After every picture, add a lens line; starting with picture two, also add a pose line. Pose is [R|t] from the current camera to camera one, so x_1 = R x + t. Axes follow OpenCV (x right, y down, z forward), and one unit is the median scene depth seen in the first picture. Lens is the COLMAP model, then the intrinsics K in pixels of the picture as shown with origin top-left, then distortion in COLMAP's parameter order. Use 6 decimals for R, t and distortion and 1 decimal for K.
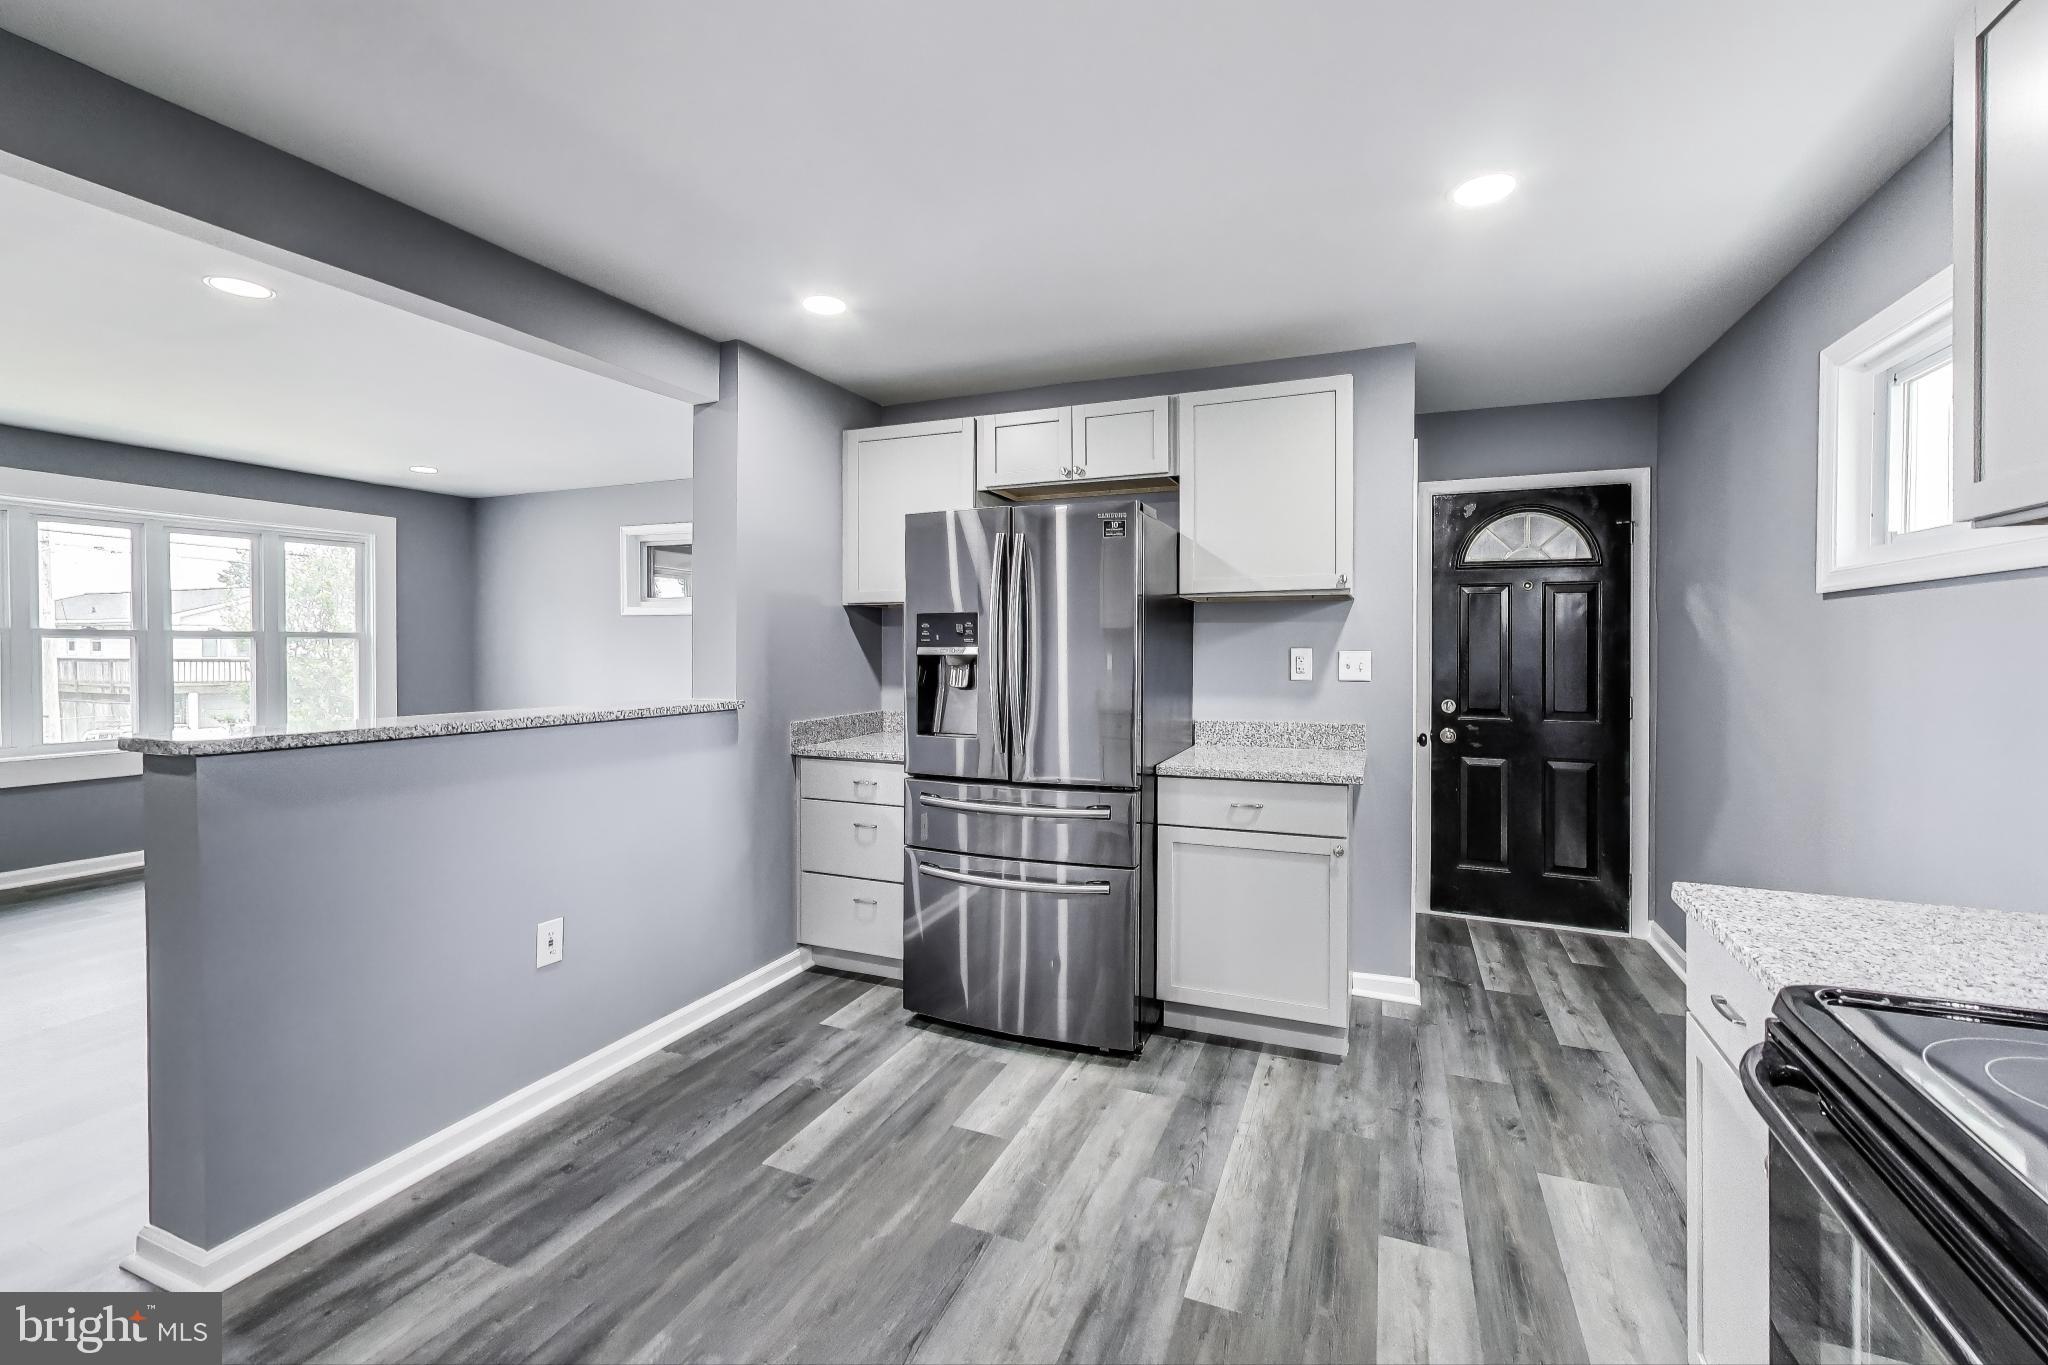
lens RADIAL K [[852.1, 0, 1022.8], [0, 852.1, 647.2], [0, 0, 1]] dist [0.000532, 0.000229]
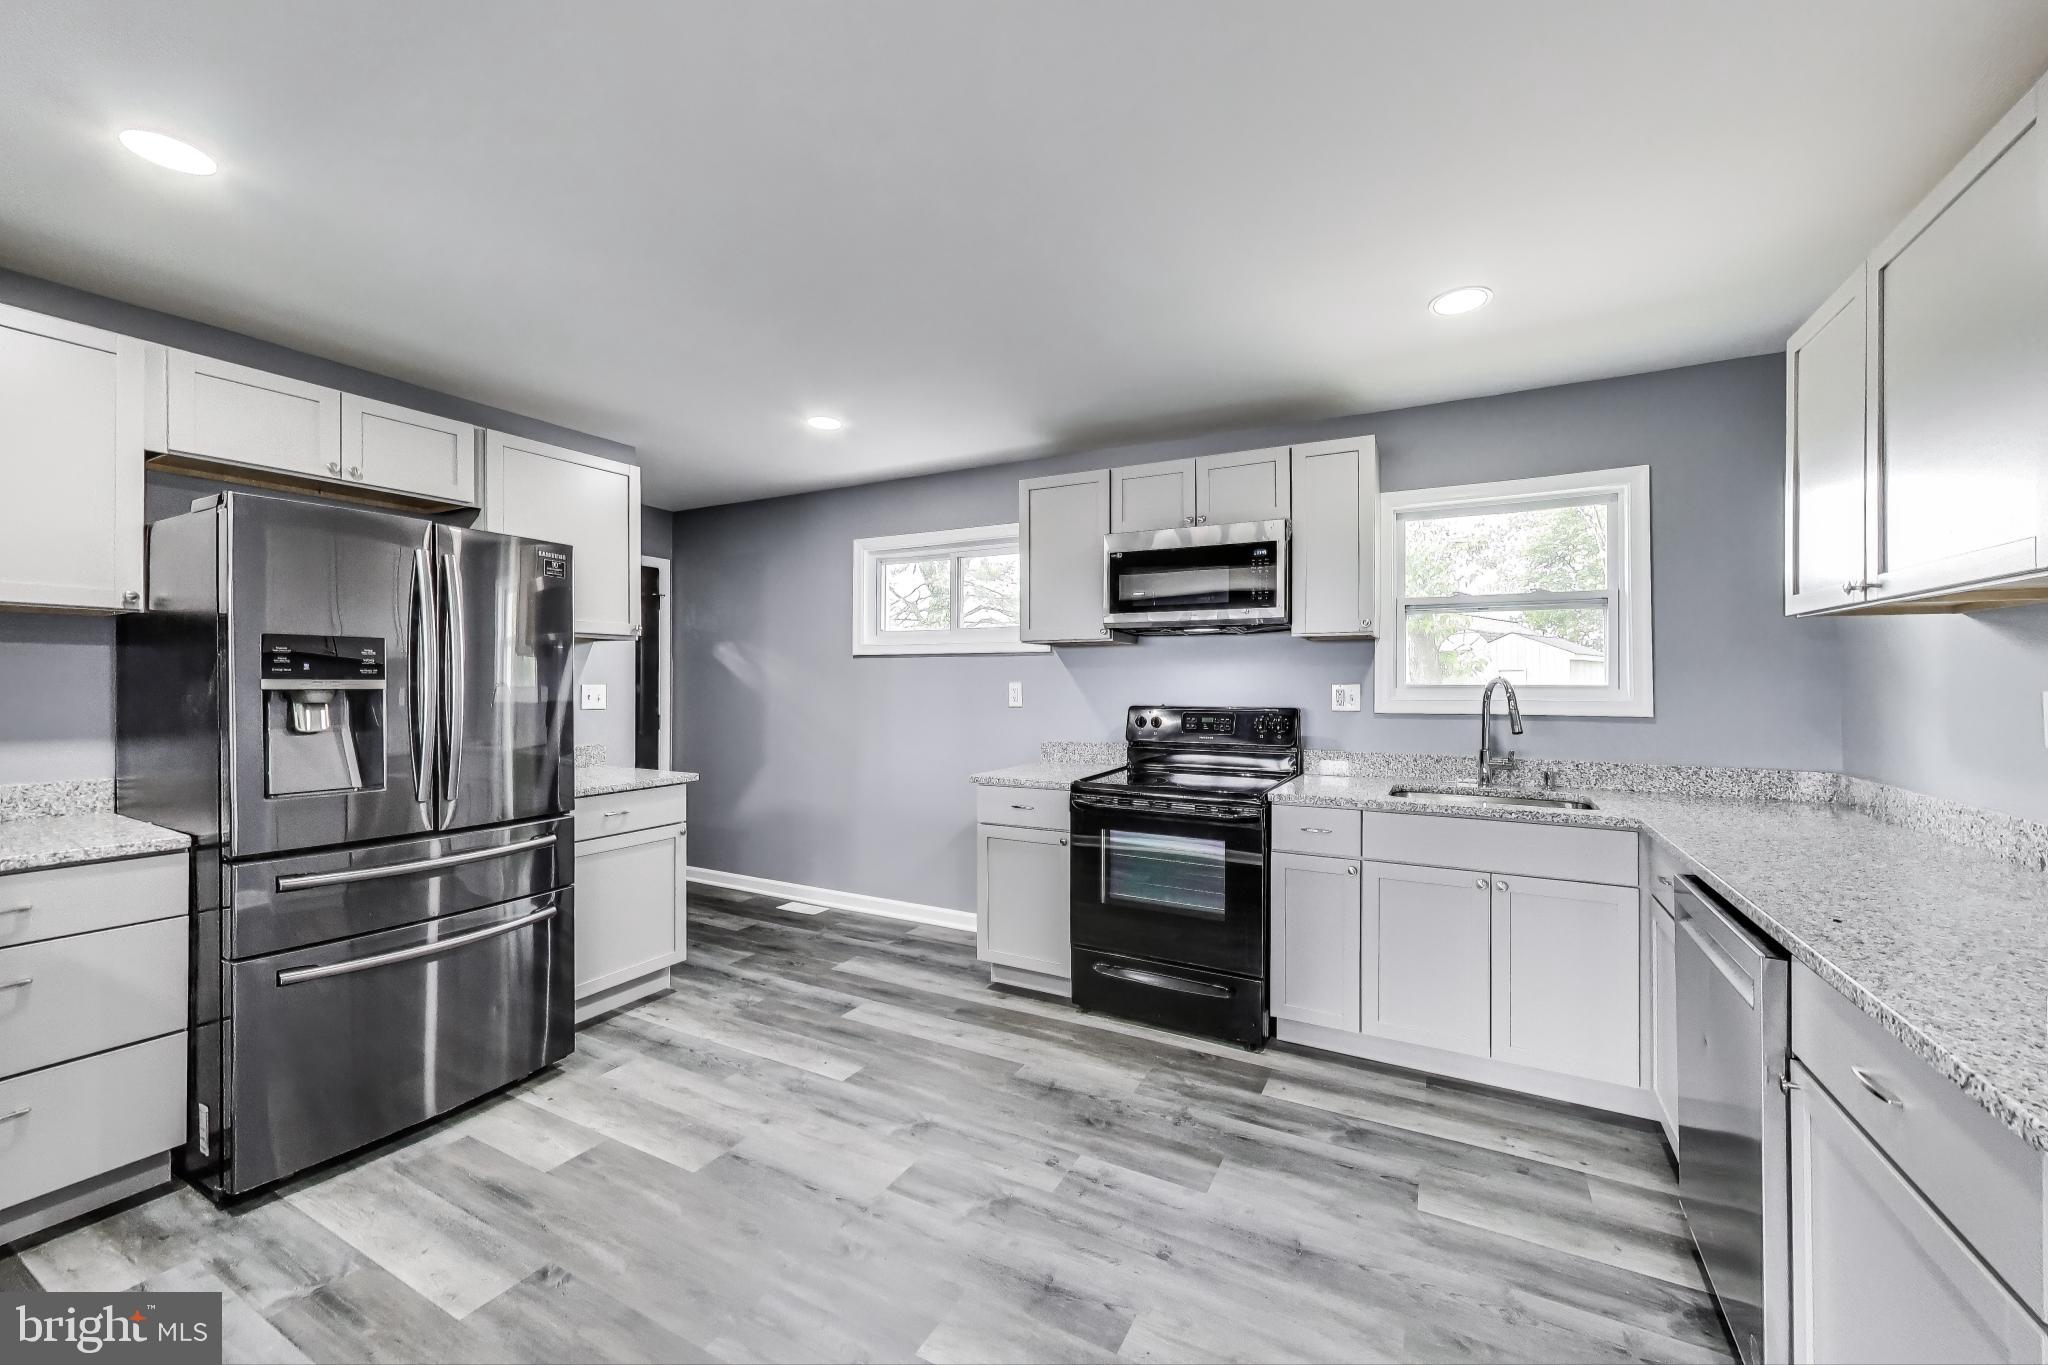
lens RADIAL K [[852.1, 0, 1014.4], [0, 852.1, 679.5], [0, 0, 1]] dist [0.000532, 0.000229]
pose [[0.084250, 0.004315, 0.996435, -0.931904], [0.000014, 0.999991, -0.004331, 0.003562], [-0.996445, 0.000379, 0.084249, 0.356632]]
